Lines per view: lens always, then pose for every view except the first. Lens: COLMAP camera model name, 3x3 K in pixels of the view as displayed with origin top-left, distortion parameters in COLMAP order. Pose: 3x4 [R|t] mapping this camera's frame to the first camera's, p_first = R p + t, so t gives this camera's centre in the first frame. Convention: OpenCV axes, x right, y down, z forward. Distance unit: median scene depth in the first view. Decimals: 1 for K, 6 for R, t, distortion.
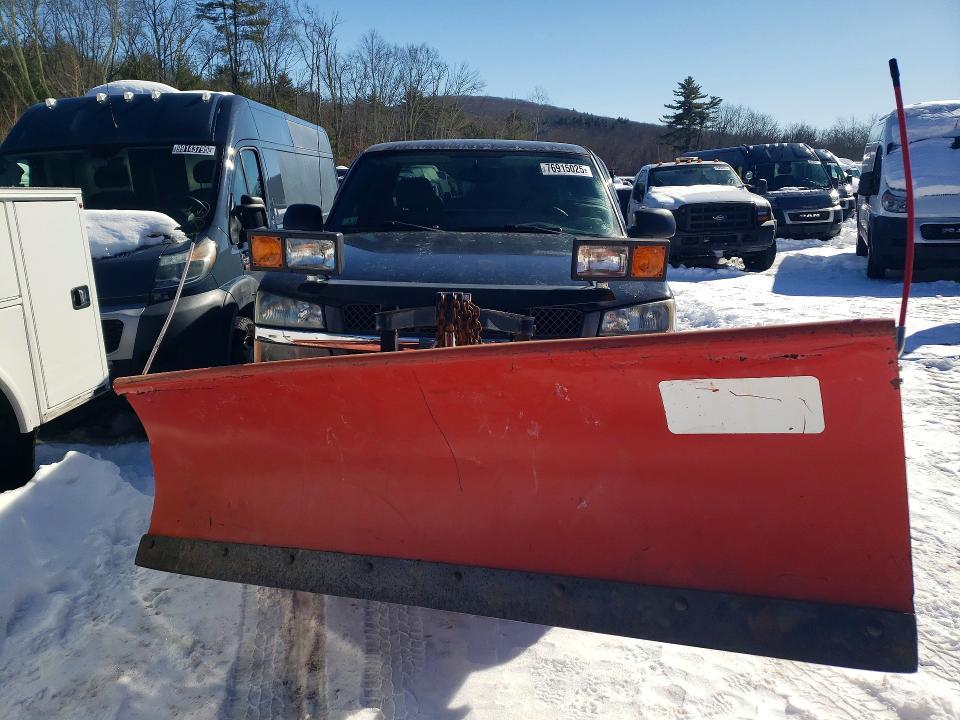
lens RADIAL K [[754.6, 0, 480.0], [0, 754.6, 360.0], [0, 0, 1]] dist [-0.000049, 0.008358]
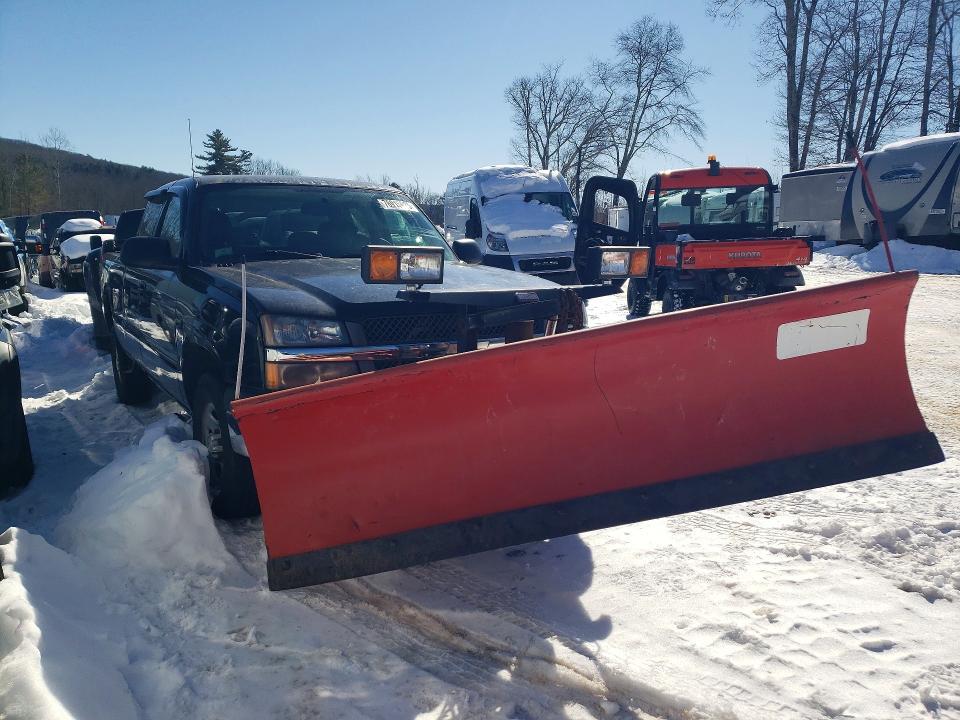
lens RADIAL K [[754.6, 0, 480.0], [0, 754.6, 360.0], [0, 0, 1]] dist [-0.000049, 0.008358]
pose [[0.826733, -0.094116, 0.554667, -0.556032], [0.130287, 0.991135, -0.026016, 0.028969], [-0.547301, 0.093774, 0.831666, 0.018554]]
